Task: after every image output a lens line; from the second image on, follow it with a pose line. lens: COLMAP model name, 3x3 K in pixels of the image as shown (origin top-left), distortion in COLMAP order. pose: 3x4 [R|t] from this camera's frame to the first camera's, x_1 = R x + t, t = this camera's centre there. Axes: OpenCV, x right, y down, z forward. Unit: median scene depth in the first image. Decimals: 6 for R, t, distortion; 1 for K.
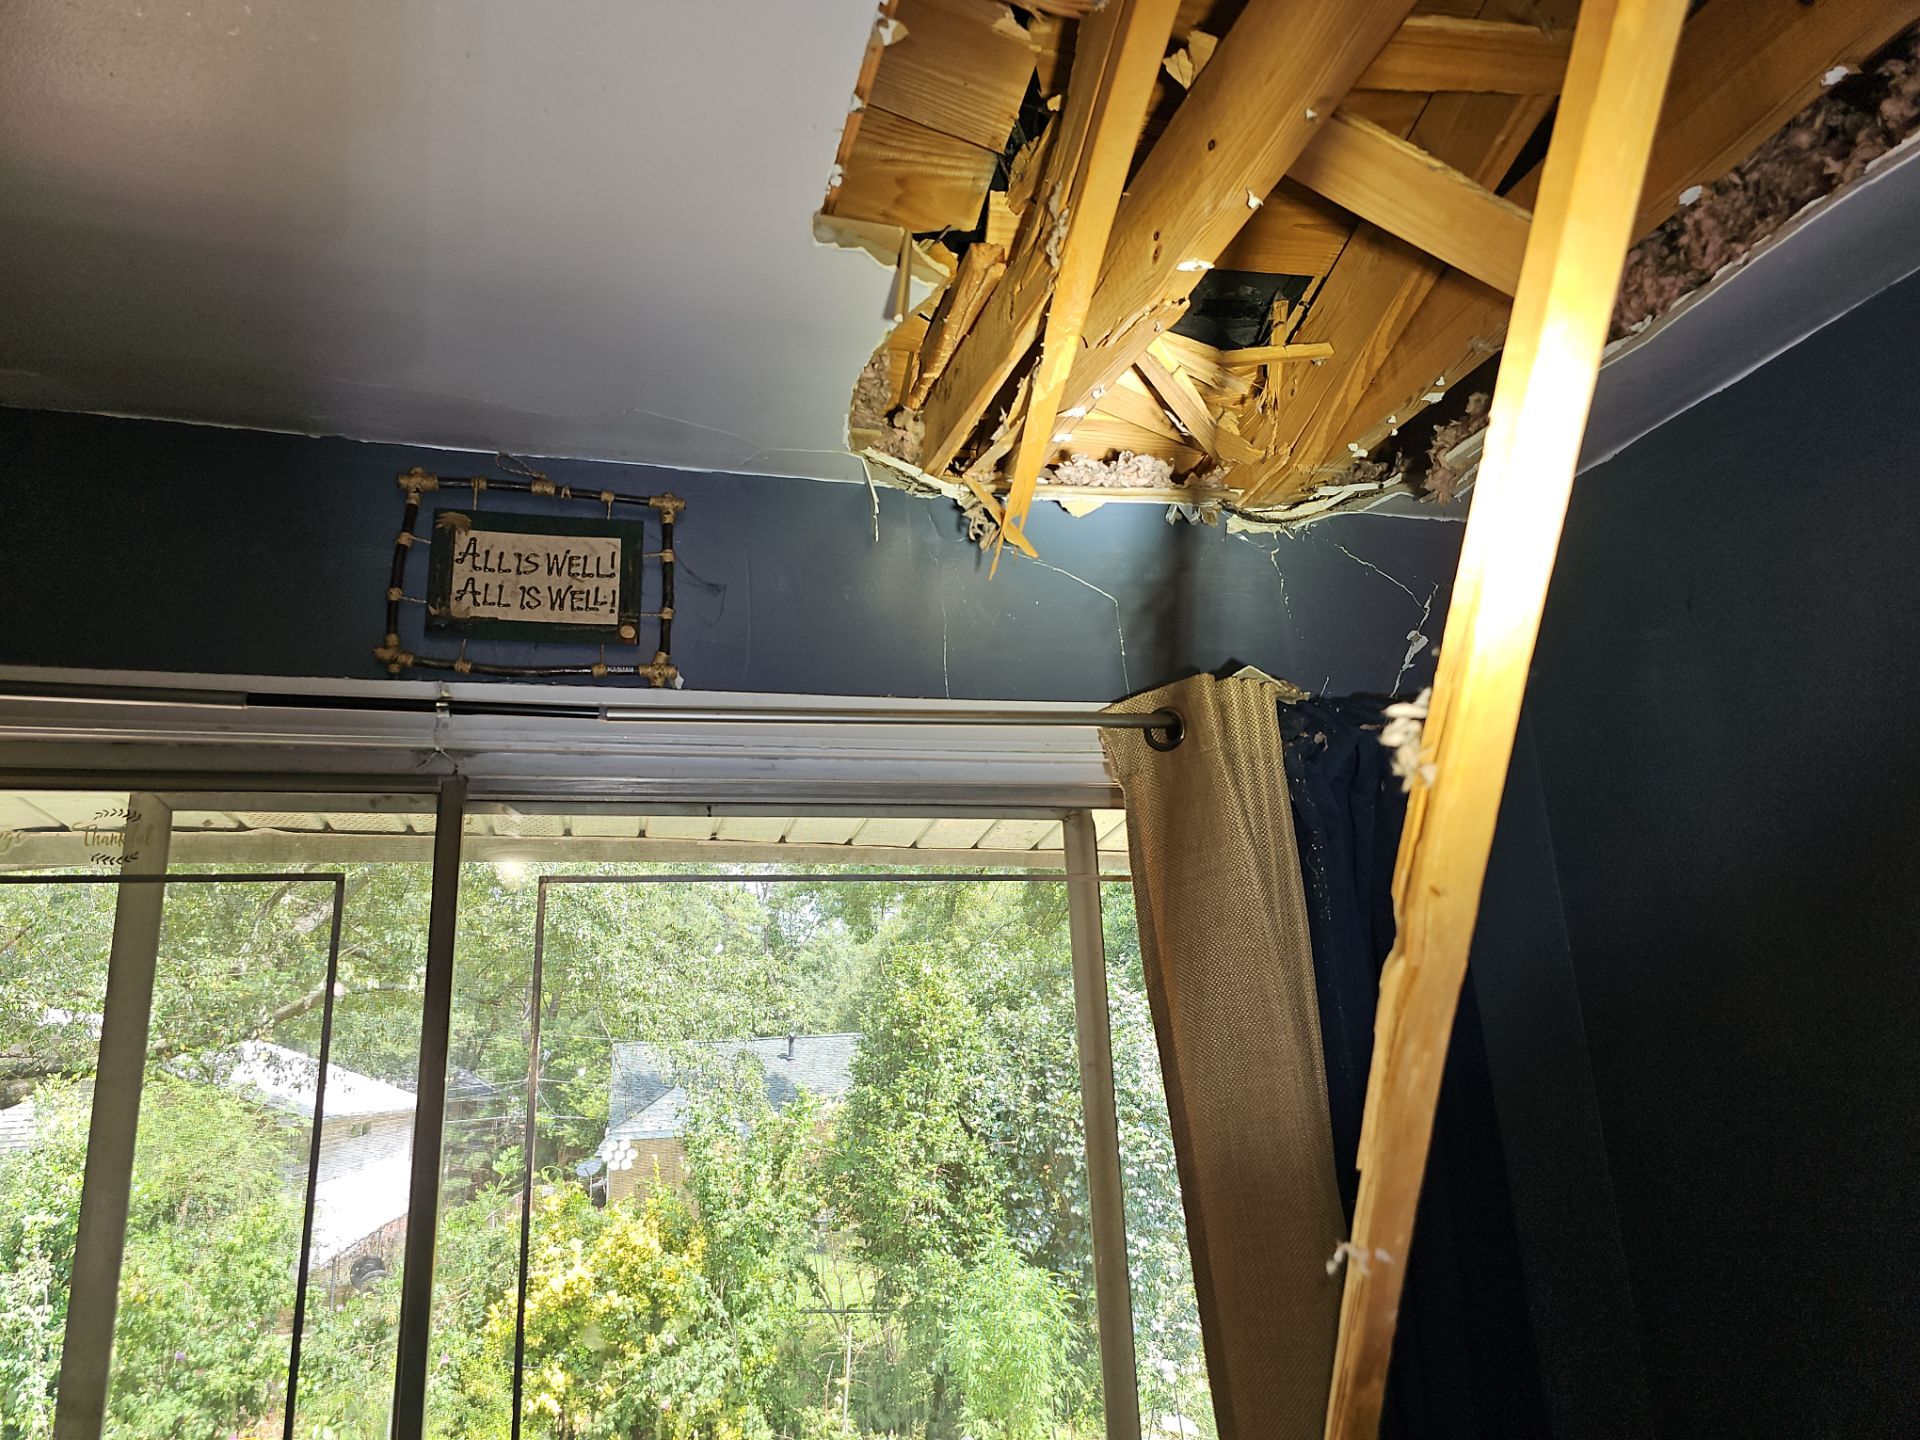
lens RADIAL K [[1278.5, 0, 970.6], [0, 1278.5, 719.5], [0, 0, 1]] dist [0.028700, -0.008395]
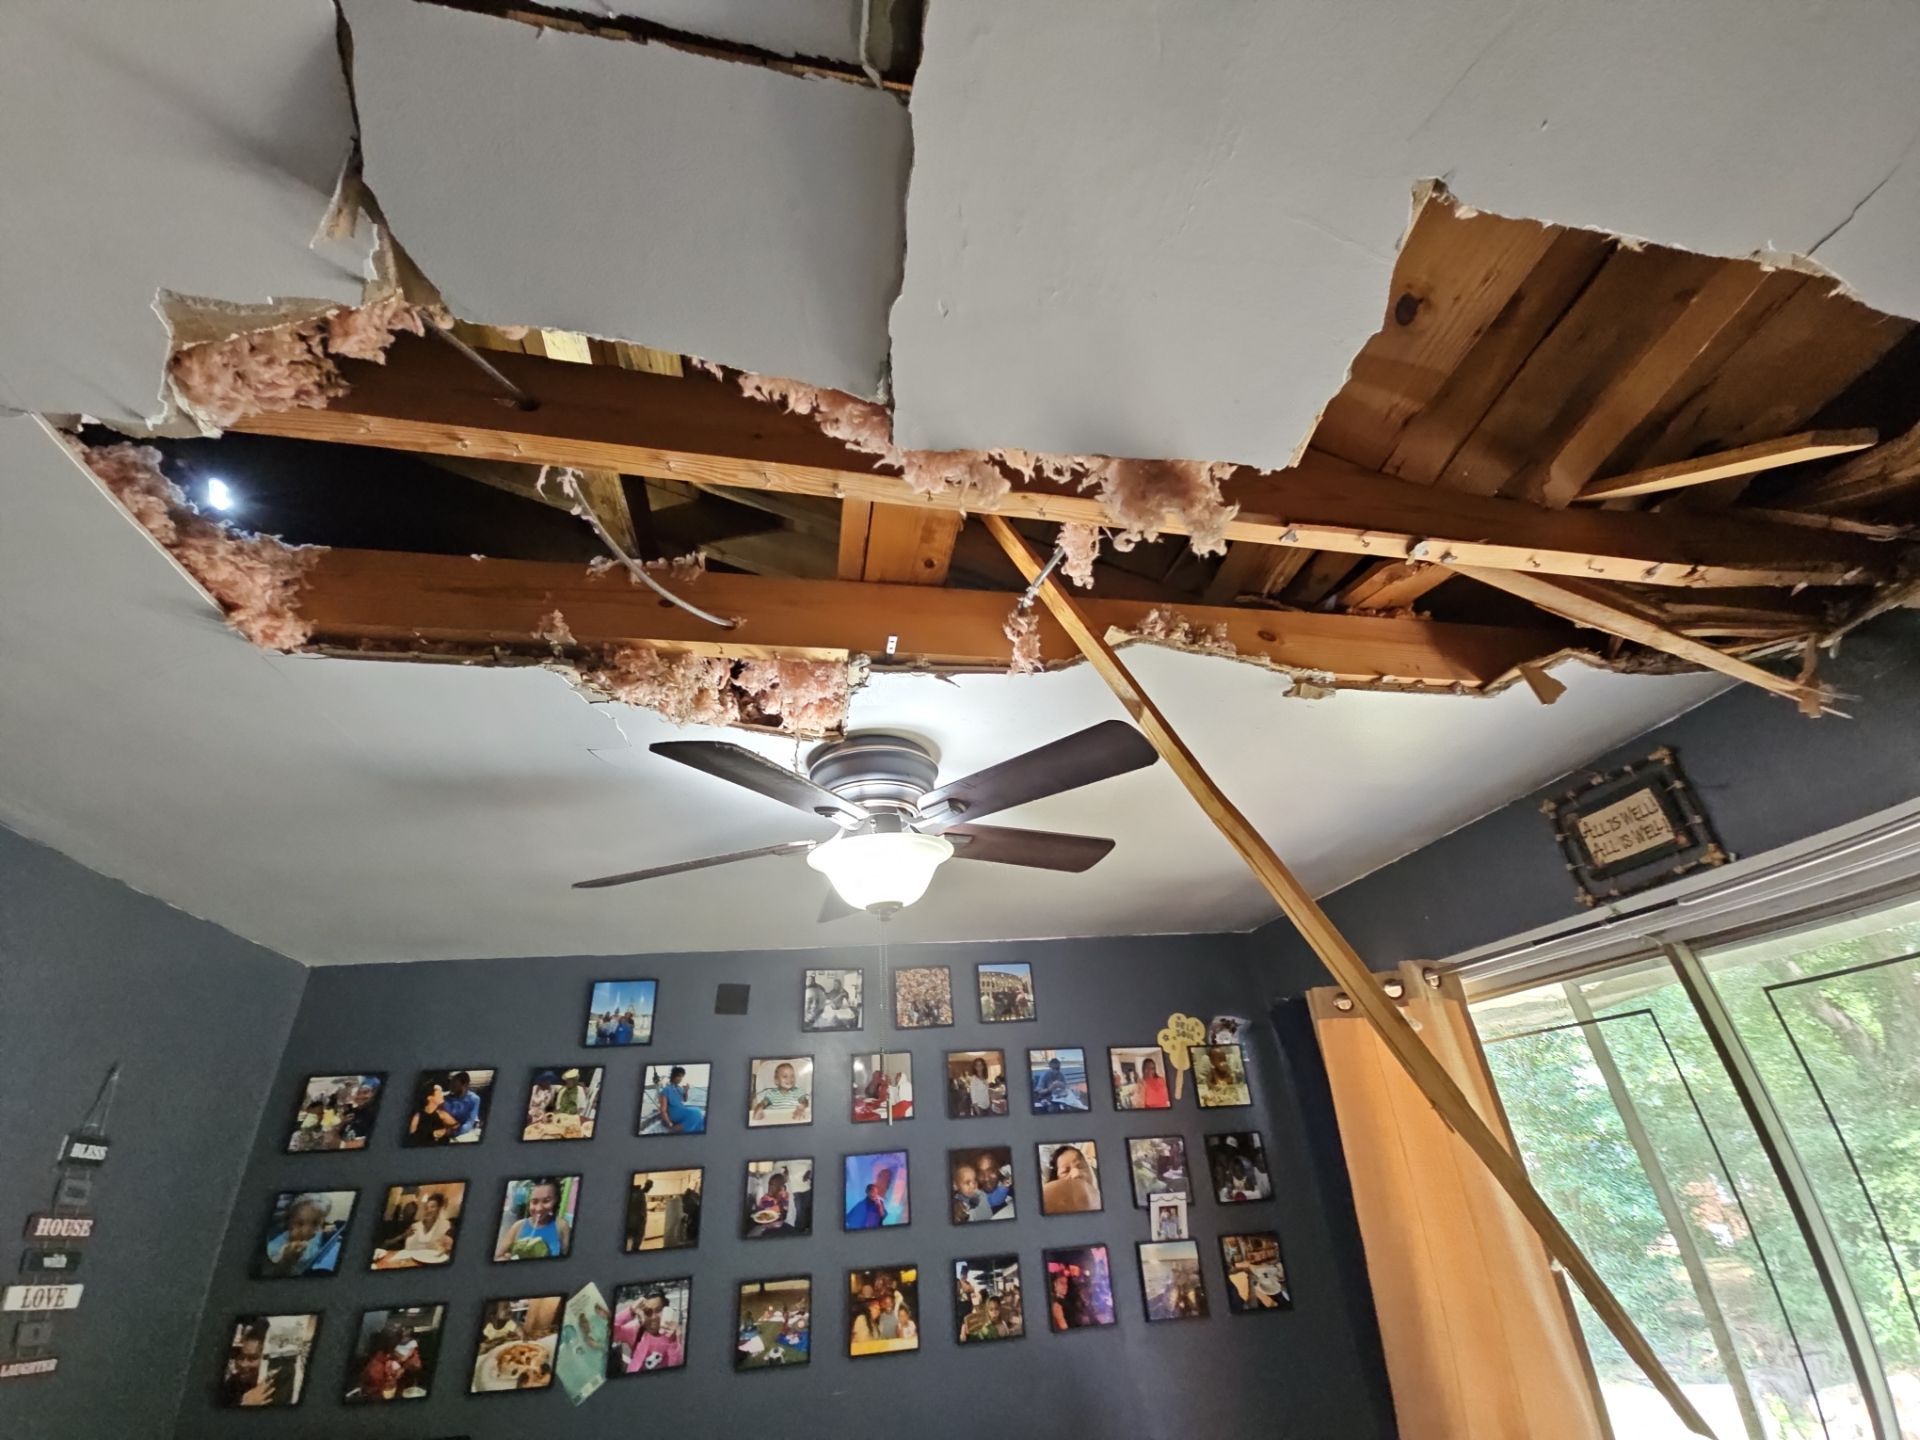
lens RADIAL K [[783.2, 0, 964.8], [0, 783.2, 720.9], [0, 0, 1]] dist [0.002689, -0.000282]
pose [[-0.084226, -0.445111, -0.891505, 0.802440], [0.329964, 0.831749, -0.446450, -0.049450], [0.940229, -0.331767, 0.076816, 0.086620]]
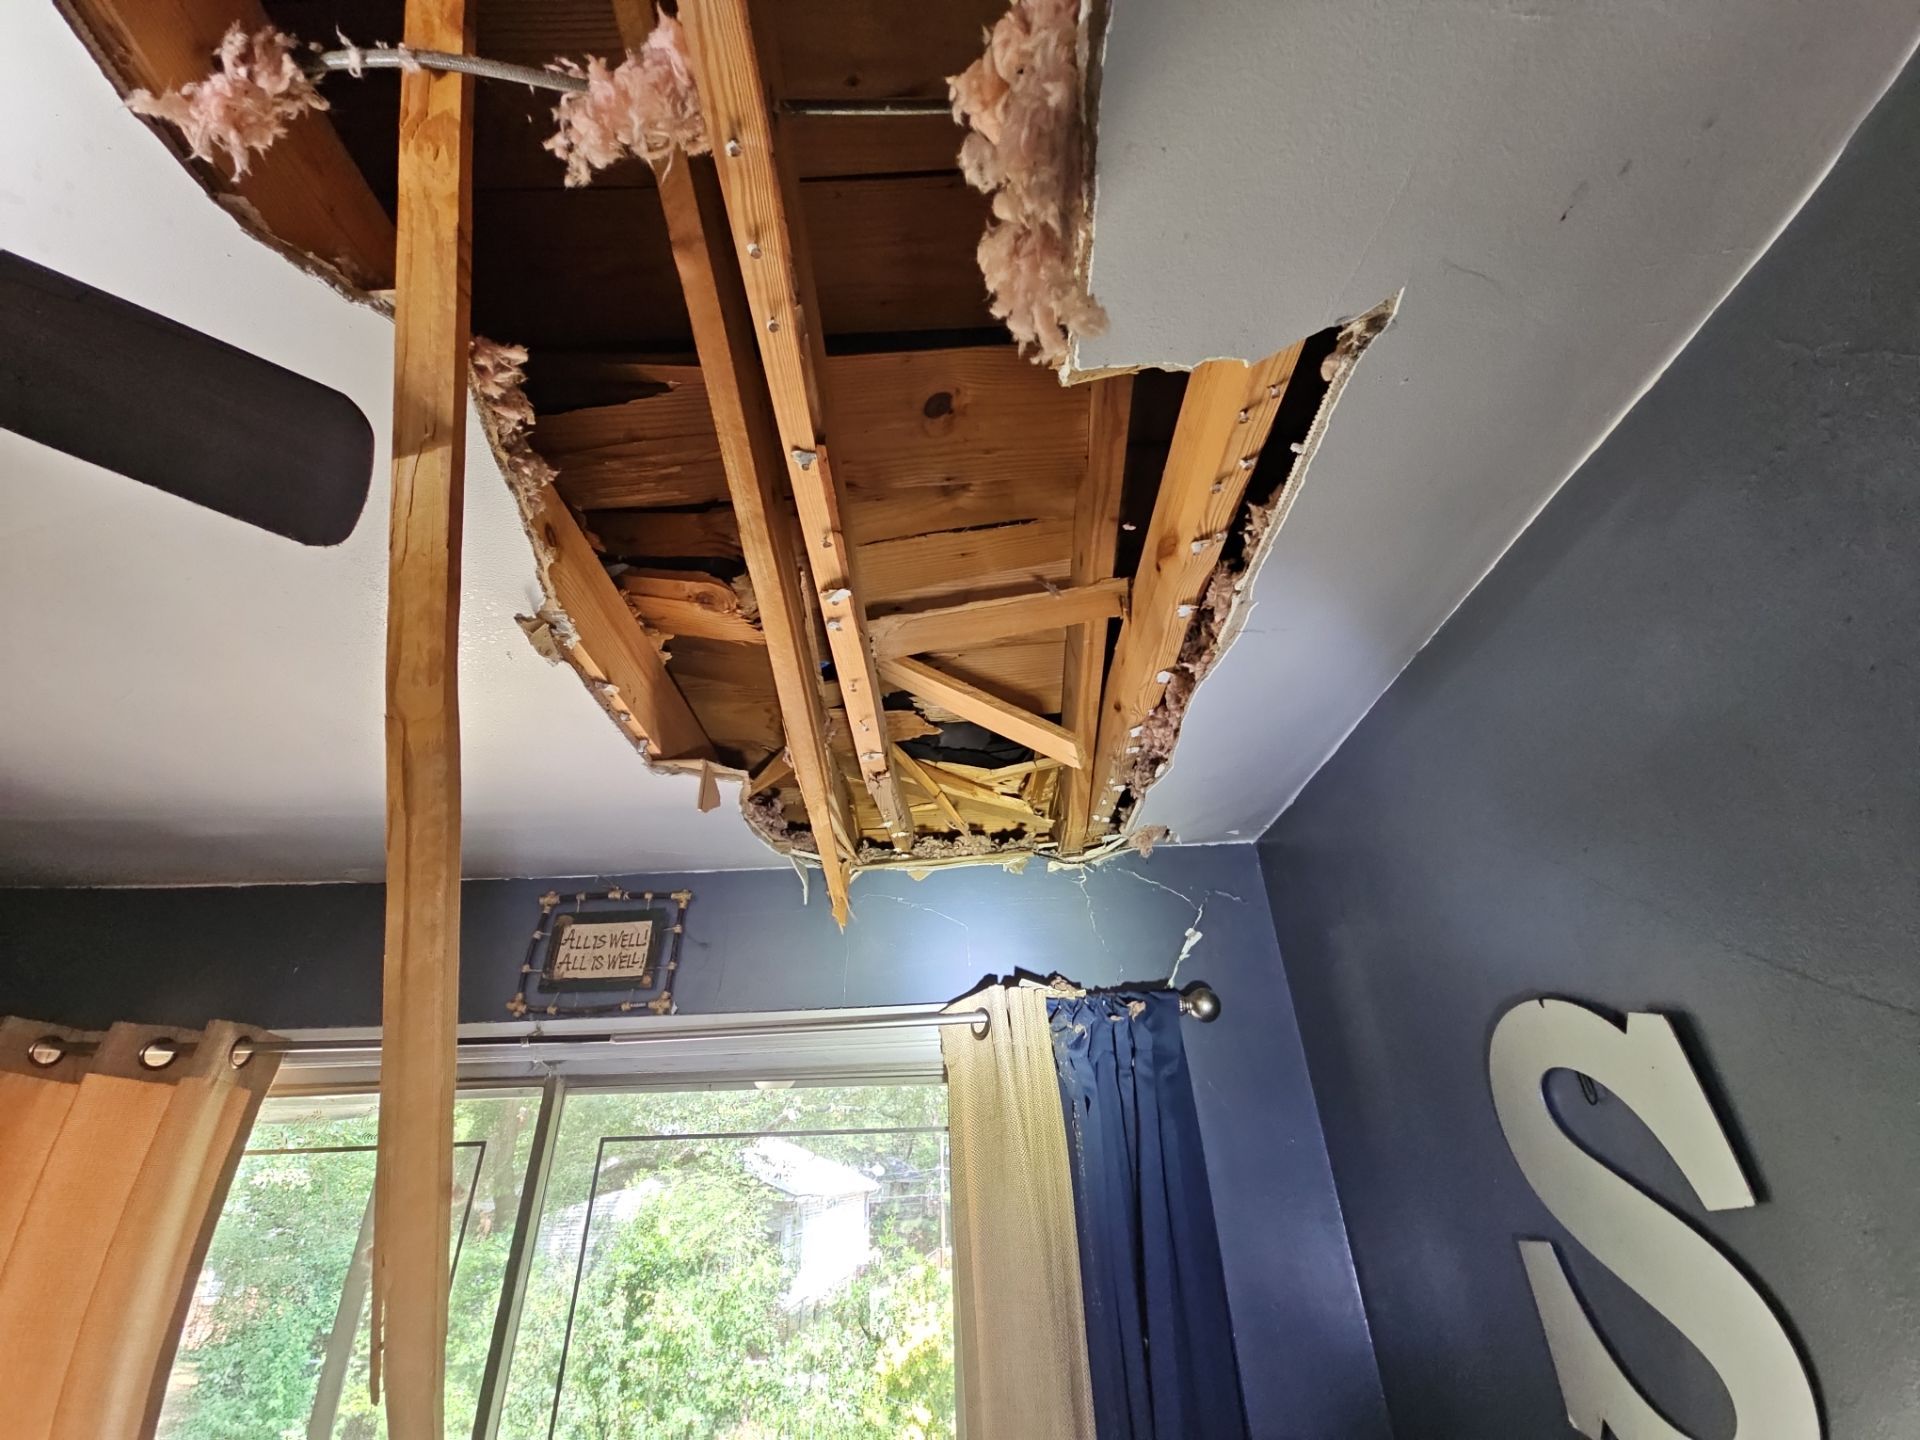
lens RADIAL K [[783.2, 0, 959.2], [0, 783.2, 712.7], [0, 0, 1]] dist [0.002689, -0.000282]
pose [[0.955423, -0.137021, -0.261519, 0.444943], [0.066486, 0.962884, -0.261597, -0.110449], [0.287656, 0.232549, 0.929072, 0.076516]]
